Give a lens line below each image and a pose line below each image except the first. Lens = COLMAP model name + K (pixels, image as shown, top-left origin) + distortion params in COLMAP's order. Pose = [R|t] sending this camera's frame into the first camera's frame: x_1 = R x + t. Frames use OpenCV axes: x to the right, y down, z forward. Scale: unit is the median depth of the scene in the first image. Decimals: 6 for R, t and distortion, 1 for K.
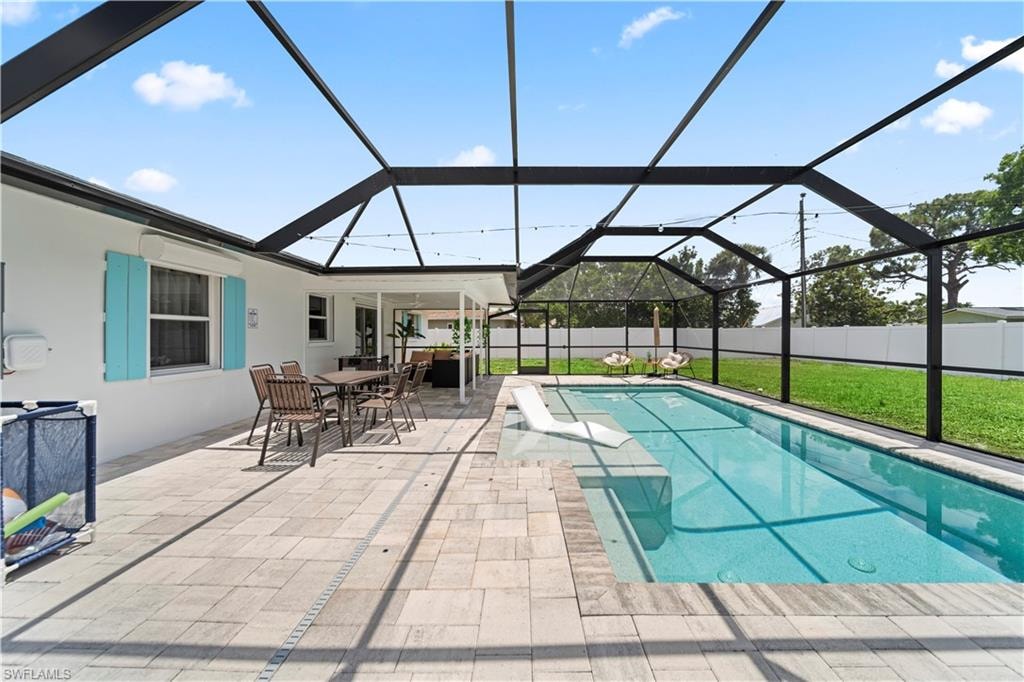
lens RADIAL K [[358.6, 0, 518.5], [0, 358.6, 340.7], [0, 0, 1]] dist [-0.001403, -0.000234]
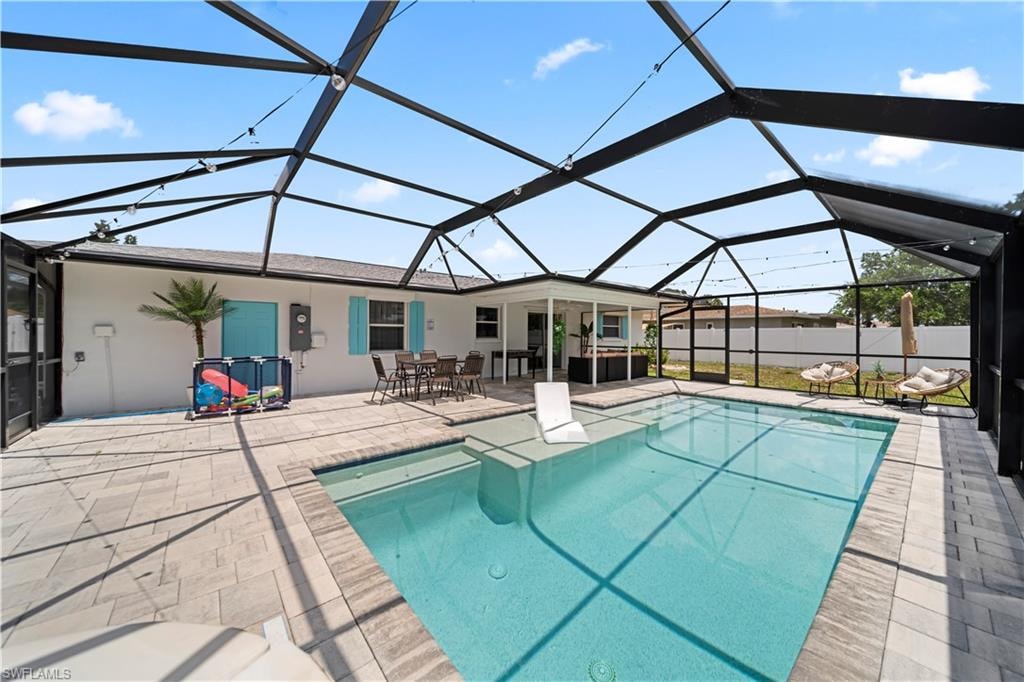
lens RADIAL K [[358.6, 0, 518.5], [0, 358.6, 340.7], [0, 0, 1]] dist [-0.001403, -0.000234]
pose [[0.661631, 0.019005, -0.749588, 0.707394], [-0.018759, 0.999785, 0.008791, -0.007309], [0.749595, 0.008245, 0.661846, 0.170336]]
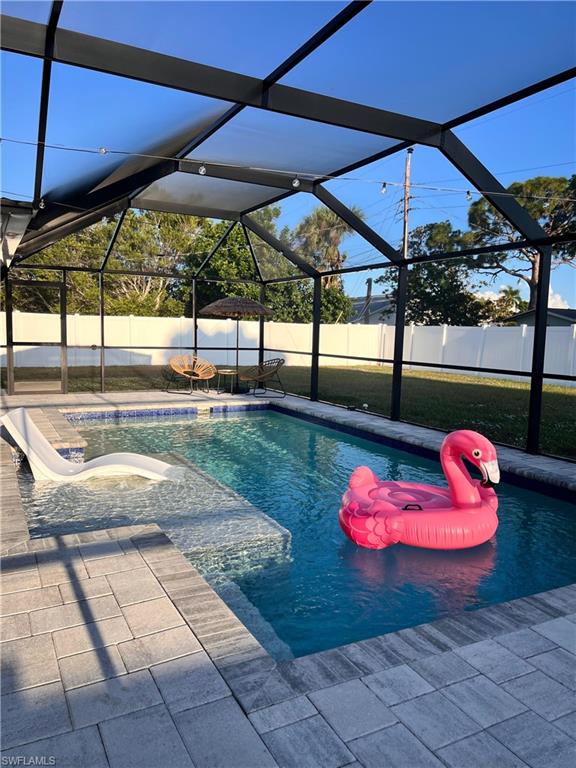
lens RADIAL K [[578.5, 0, 292.1], [0, 578.5, 386.3], [0, 0, 1]] dist [0.037899, -0.000753]
pose [[0.879986, -0.019436, 0.474602, -0.079518], [-0.021091, 0.996578, 0.079919, -0.003386], [-0.474531, -0.080337, 0.876565, -0.015879]]
